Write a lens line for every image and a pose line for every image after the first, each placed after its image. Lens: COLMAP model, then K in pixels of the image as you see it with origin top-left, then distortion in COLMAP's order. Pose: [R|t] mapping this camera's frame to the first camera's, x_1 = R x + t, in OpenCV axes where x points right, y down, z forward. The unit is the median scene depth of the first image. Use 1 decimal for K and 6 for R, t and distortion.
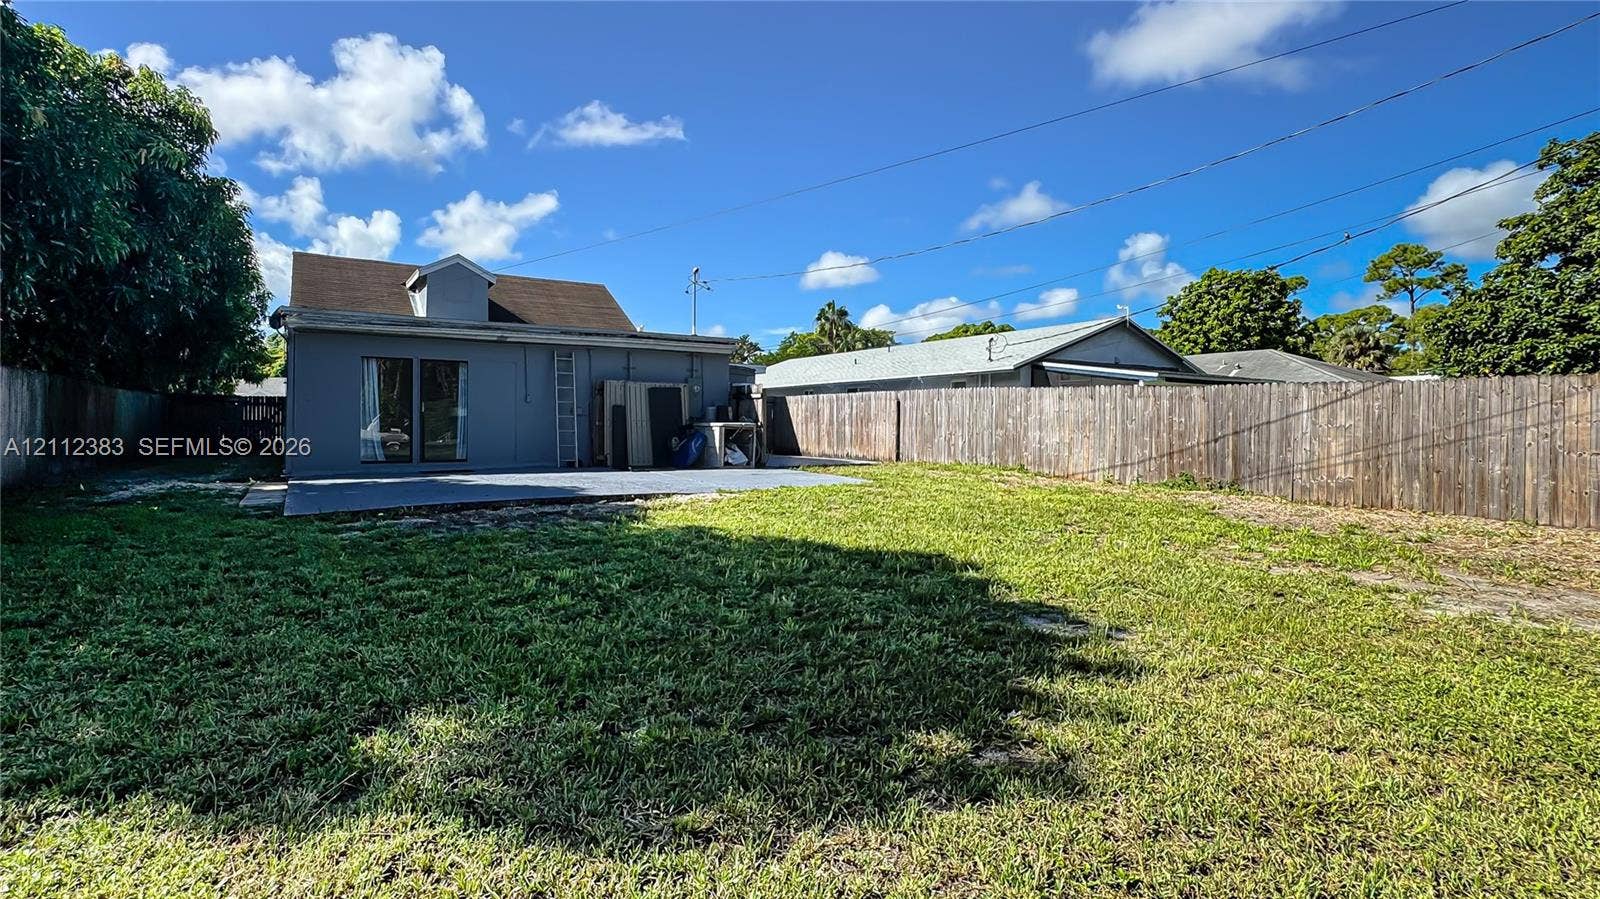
lens RADIAL K [[757.7, 0, 788.3], [0, 757.7, 448.6], [0, 0, 1]] dist [-0.002559, -0.000662]
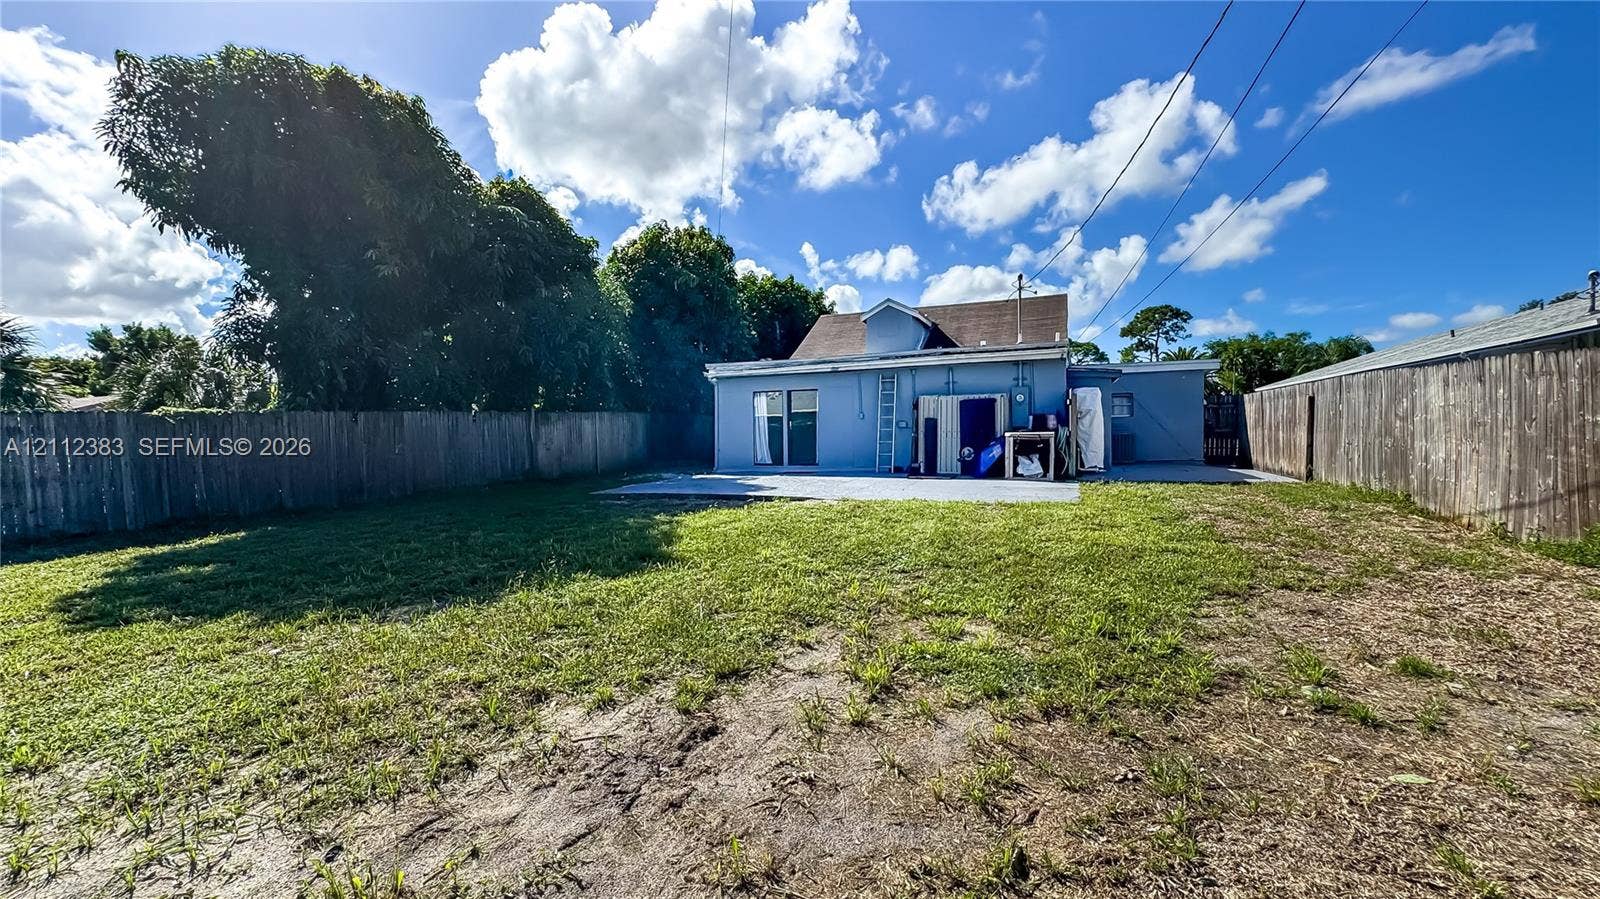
lens RADIAL K [[673.8, 0, 800.9], [0, 673.8, 454.2], [0, 0, 1]] dist [0.002826, 0.000191]
pose [[0.580466, 0.011122, -0.814208, 0.449859], [-0.003641, 0.999932, 0.011063, -0.014528], [0.814276, -0.003457, 0.580467, 0.271586]]
